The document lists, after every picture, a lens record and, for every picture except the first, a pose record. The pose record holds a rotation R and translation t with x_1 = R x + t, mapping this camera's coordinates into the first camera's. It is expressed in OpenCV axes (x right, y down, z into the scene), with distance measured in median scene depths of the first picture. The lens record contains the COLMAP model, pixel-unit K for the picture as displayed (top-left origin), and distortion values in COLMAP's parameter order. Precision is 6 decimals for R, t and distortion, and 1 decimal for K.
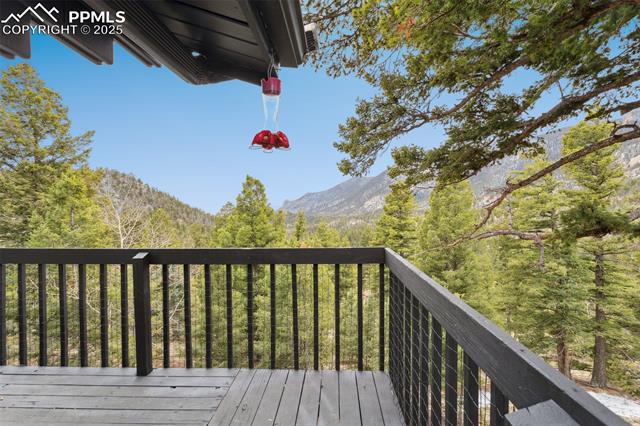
lens RADIAL K [[311.5, 0, 322.1], [0, 311.5, 213.6], [0, 0, 1]] dist [0.011497, 0.000460]
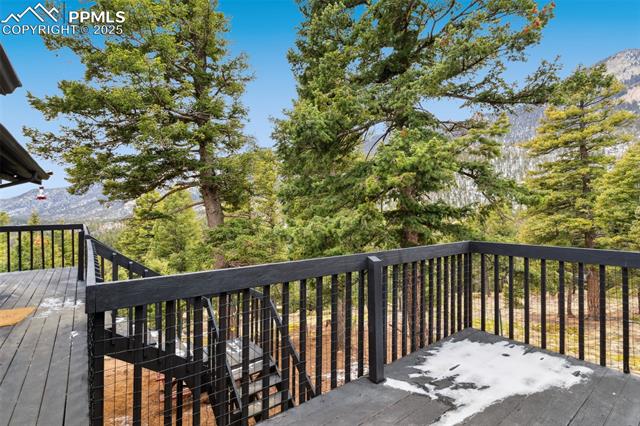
lens RADIAL K [[311.5, 0, 324.1], [0, 311.5, 213.8], [0, 0, 1]] dist [0.011497, 0.000460]
pose [[0.766150, 0.001361, 0.642660, 0.007261], [0.002989, 0.999979, -0.005680, 0.007395], [-0.642655, 0.006273, 0.766130, -0.570659]]
